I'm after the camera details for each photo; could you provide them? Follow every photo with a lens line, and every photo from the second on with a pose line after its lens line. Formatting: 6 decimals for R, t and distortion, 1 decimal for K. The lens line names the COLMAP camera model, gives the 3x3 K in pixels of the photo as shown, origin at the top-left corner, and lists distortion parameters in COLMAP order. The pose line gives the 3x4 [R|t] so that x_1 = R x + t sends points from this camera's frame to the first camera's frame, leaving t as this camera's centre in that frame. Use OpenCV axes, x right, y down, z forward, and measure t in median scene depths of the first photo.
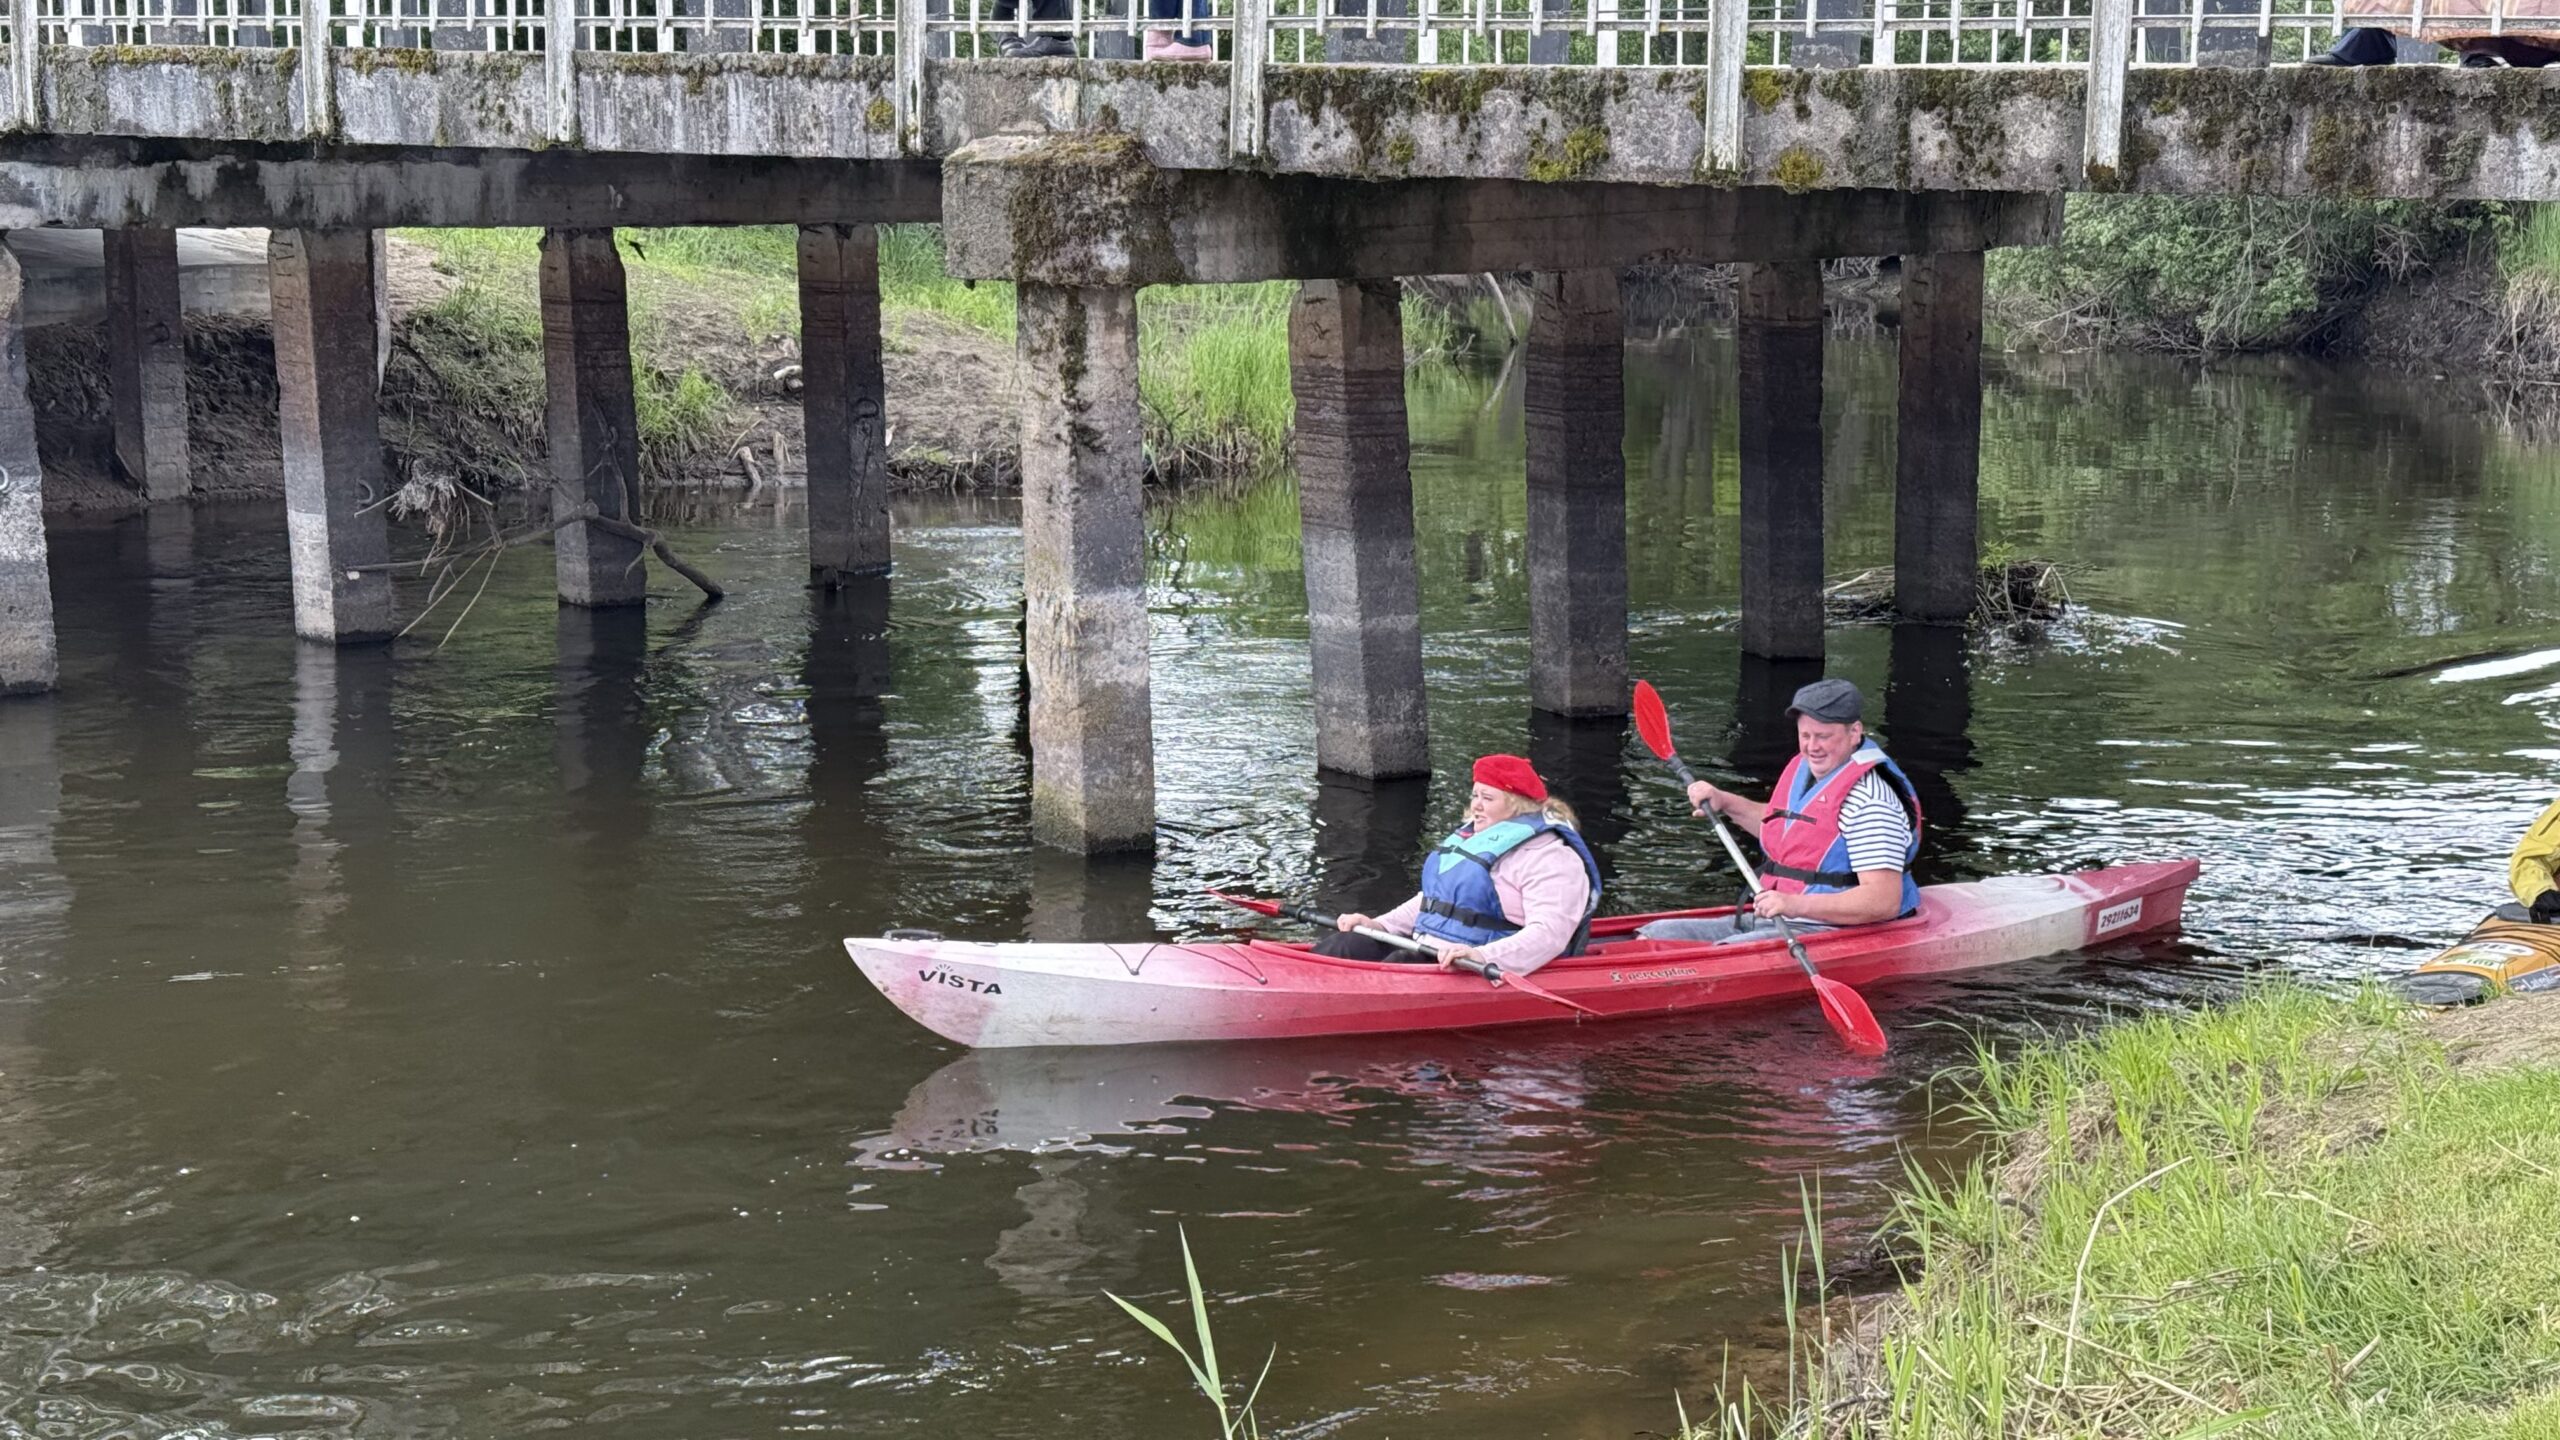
lens RADIAL K [[3559.6, 0, 1238.5], [0, 3559.6, 713.8], [0, 0, 1]] dist [0.143939, 0.000000]
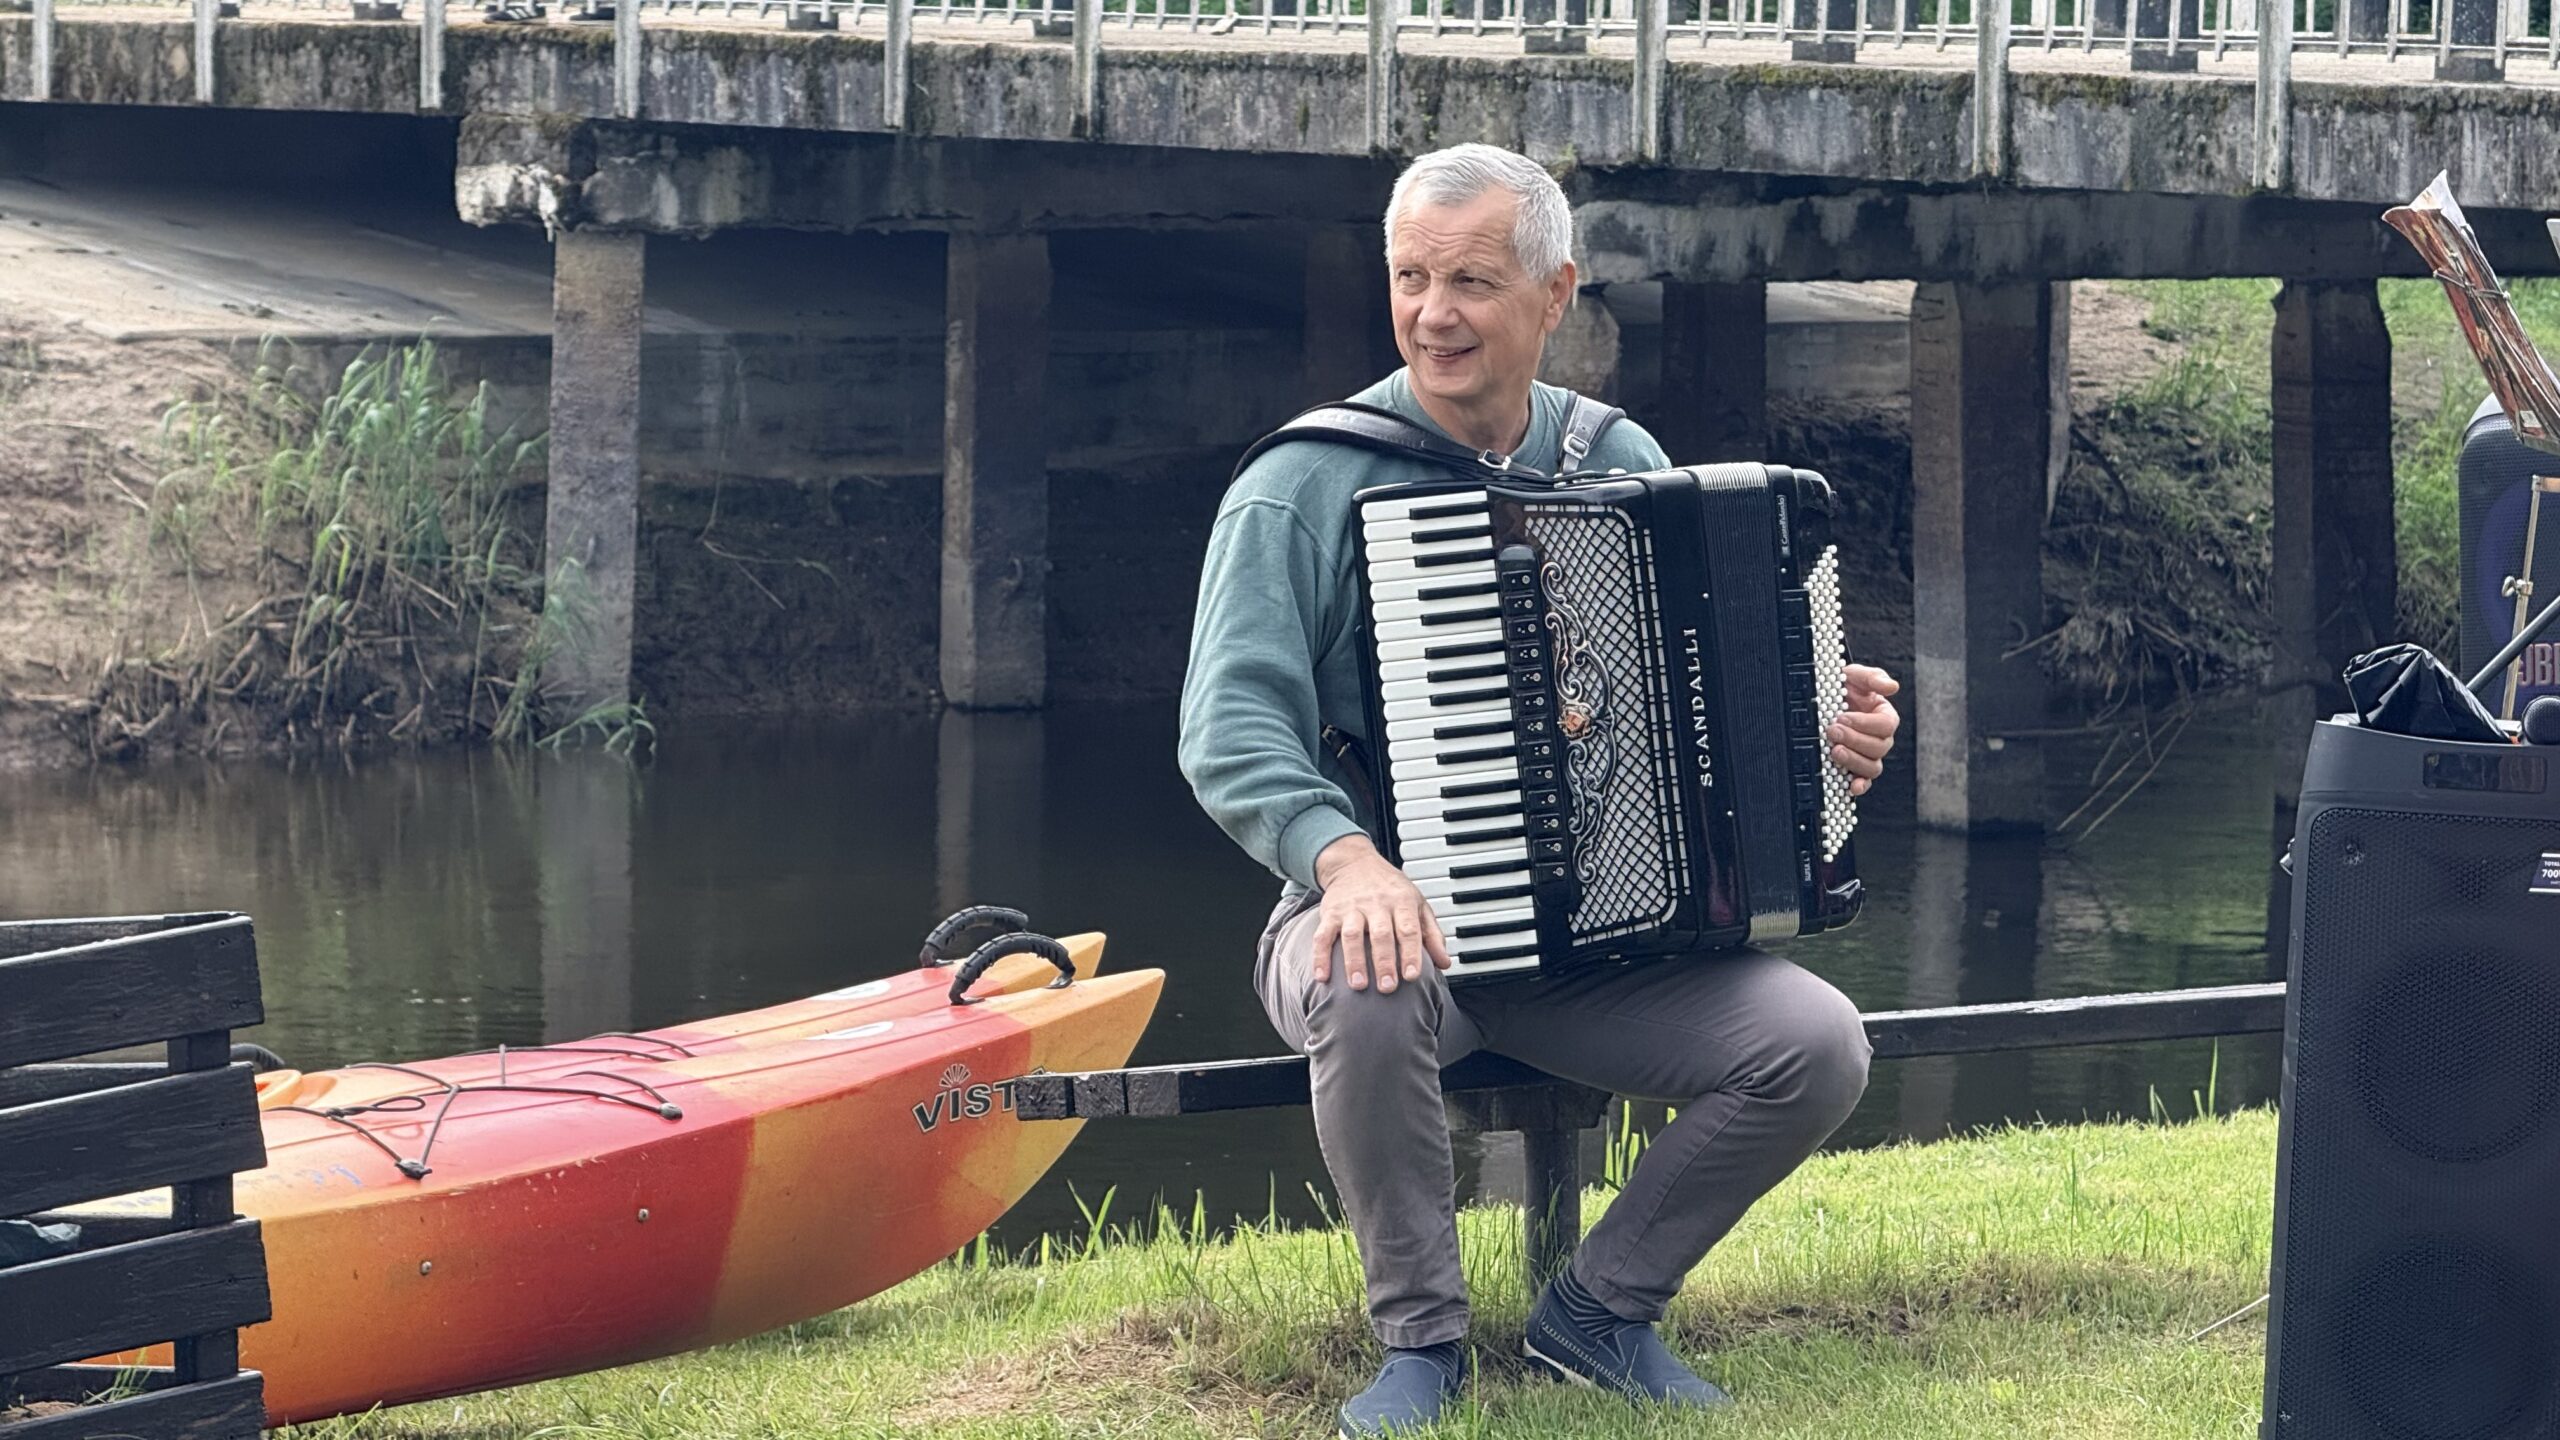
lens RADIAL K [[8489.4, 0, 1287.5], [0, 8489.4, 724.0], [0, 0, 1]] dist [0.090250, 0.000000]
pose [[0.947313, 0.032527, -0.318653, 0.194905], [-0.056800, 0.996123, -0.067178, 0.093705], [0.315233, 0.081738, 0.945488, -0.790335]]
